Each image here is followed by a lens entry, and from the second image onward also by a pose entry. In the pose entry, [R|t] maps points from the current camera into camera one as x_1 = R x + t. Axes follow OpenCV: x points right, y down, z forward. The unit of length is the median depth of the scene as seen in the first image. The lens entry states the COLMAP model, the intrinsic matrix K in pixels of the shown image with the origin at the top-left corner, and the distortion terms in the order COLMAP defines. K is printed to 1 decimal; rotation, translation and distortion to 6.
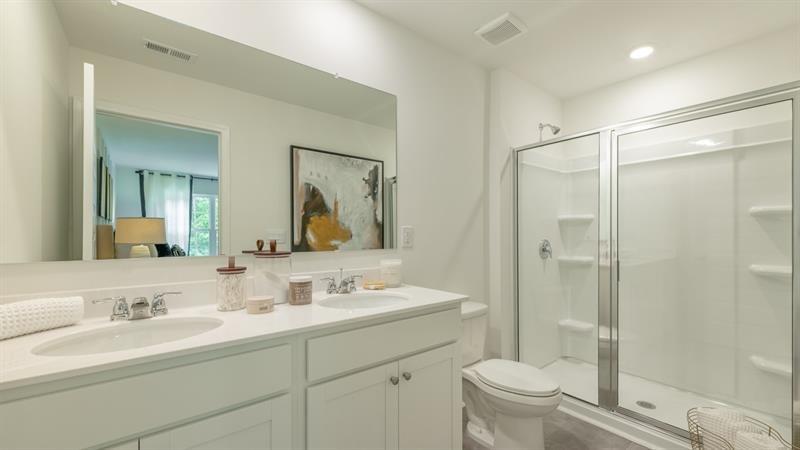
lens RADIAL K [[317.6, 0, 401.7], [0, 317.6, 237.8], [0, 0, 1]] dist [-0.001338, -0.000136]
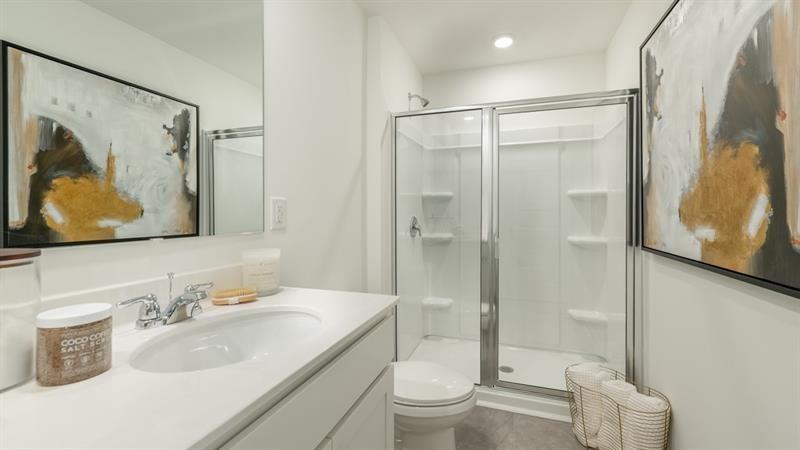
lens RADIAL K [[323.0, 0, 403.8], [0, 323.0, 214.1], [0, 0, 1]] dist [-0.000067, -0.000512]
pose [[0.833248, 0.000603, 0.552899, -0.084801], [0.000635, 0.999998, -0.002047, -0.000337], [-0.552899, 0.002057, 0.833246, 0.178917]]
